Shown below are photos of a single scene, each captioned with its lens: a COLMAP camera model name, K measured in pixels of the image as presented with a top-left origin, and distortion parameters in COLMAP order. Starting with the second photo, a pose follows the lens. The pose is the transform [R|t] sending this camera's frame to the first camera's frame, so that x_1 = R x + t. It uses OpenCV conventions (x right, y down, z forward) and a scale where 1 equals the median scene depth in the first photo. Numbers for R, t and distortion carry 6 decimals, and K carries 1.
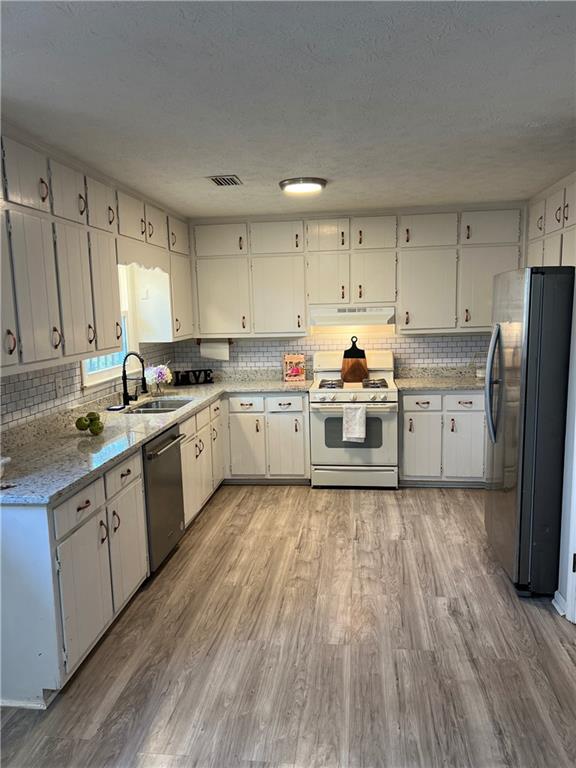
lens RADIAL K [[575.8, 0, 288.1], [0, 575.8, 384.2], [0, 0, 1]] dist [0.056542, -0.067460]
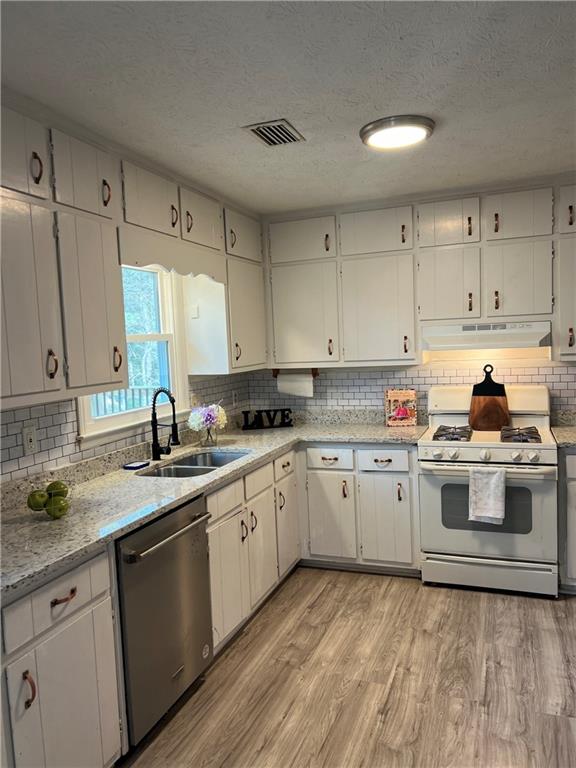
lens RADIAL K [[575.8, 0, 282.8], [0, 575.8, 386.1], [0, 0, 1]] dist [0.056542, -0.067460]
pose [[0.969530, 0.003648, -0.244944, 0.051075], [-0.015115, 0.998875, -0.044951, -0.024408], [0.244505, 0.047284, 0.968495, 0.289546]]
